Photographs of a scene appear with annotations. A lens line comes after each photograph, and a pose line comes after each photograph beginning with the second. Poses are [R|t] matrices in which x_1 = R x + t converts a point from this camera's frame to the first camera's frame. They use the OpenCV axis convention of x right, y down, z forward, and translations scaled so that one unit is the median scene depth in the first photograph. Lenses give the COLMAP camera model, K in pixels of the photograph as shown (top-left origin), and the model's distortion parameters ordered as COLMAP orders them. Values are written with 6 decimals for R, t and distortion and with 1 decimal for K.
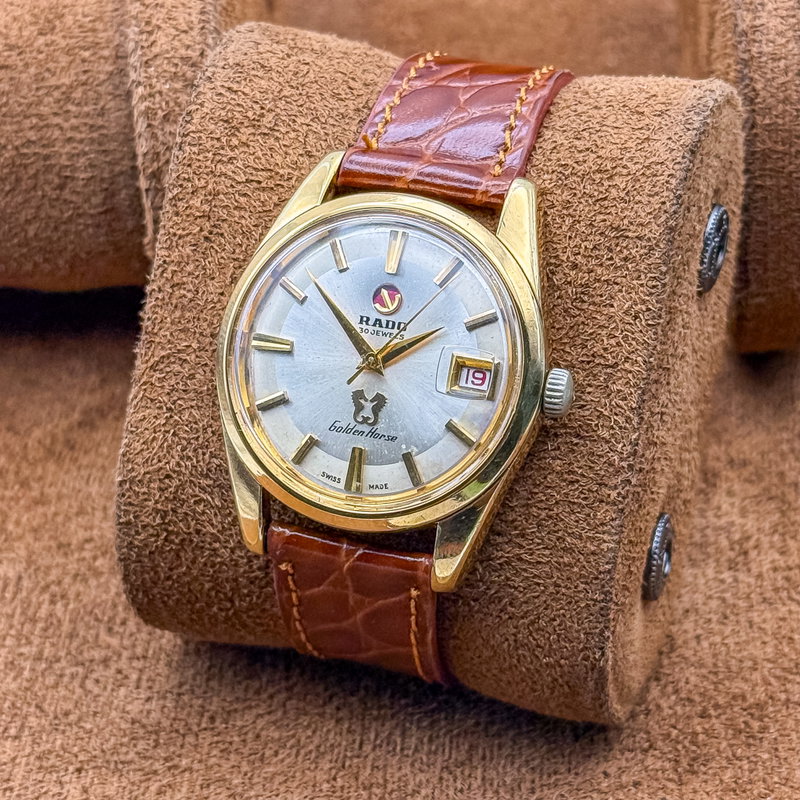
lens RADIAL K [[2357.8, 0, 401.1], [0, 2357.8, 409.7], [0, 0, 1]] dist [0.130301, -0.118688]
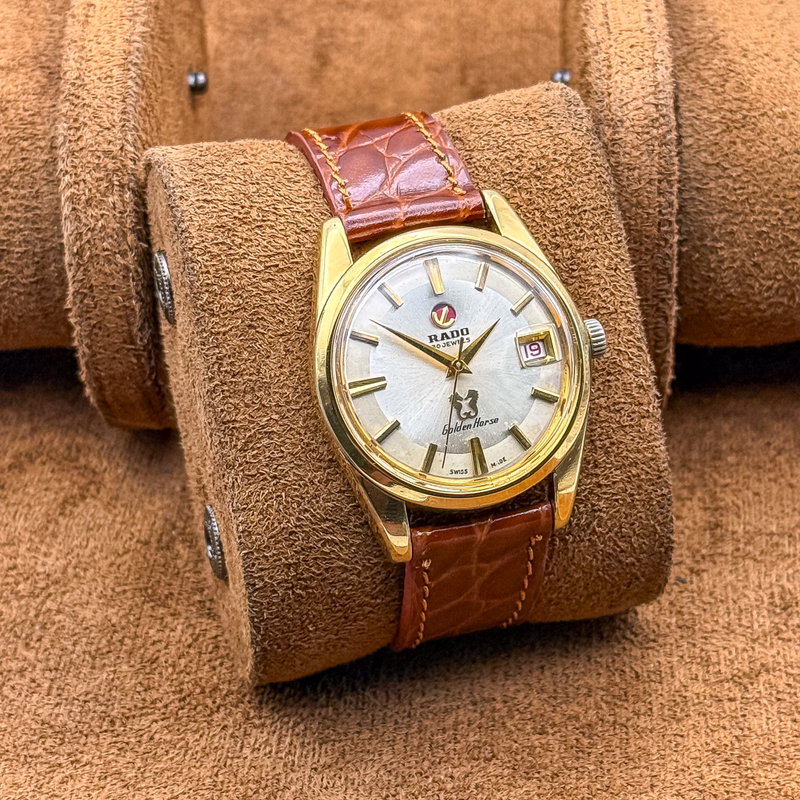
lens RADIAL K [[2357.8, 0, 401.1], [0, 2357.8, 409.7], [0, 0, 1]] dist [0.130301, -0.118688]
pose [[0.830224, -0.323041, 0.454282, -0.558914], [0.341220, 0.938949, 0.044091, -0.060485], [-0.440791, 0.118405, 0.889766, -0.045092]]
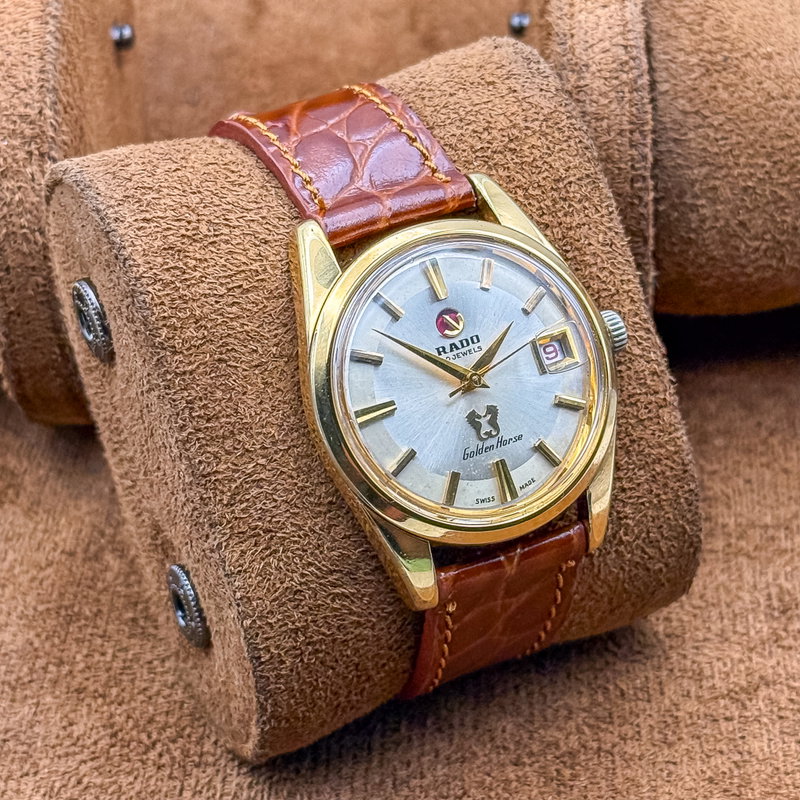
lens RADIAL K [[2357.8, 0, 401.1], [0, 2357.8, 409.7], [0, 0, 1]] dist [0.130301, -0.118688]
pose [[0.712326, -0.433745, 0.551776, -0.584850], [0.437766, 0.889084, 0.133756, -0.154000], [-0.548591, 0.146271, 0.823196, 0.153917]]
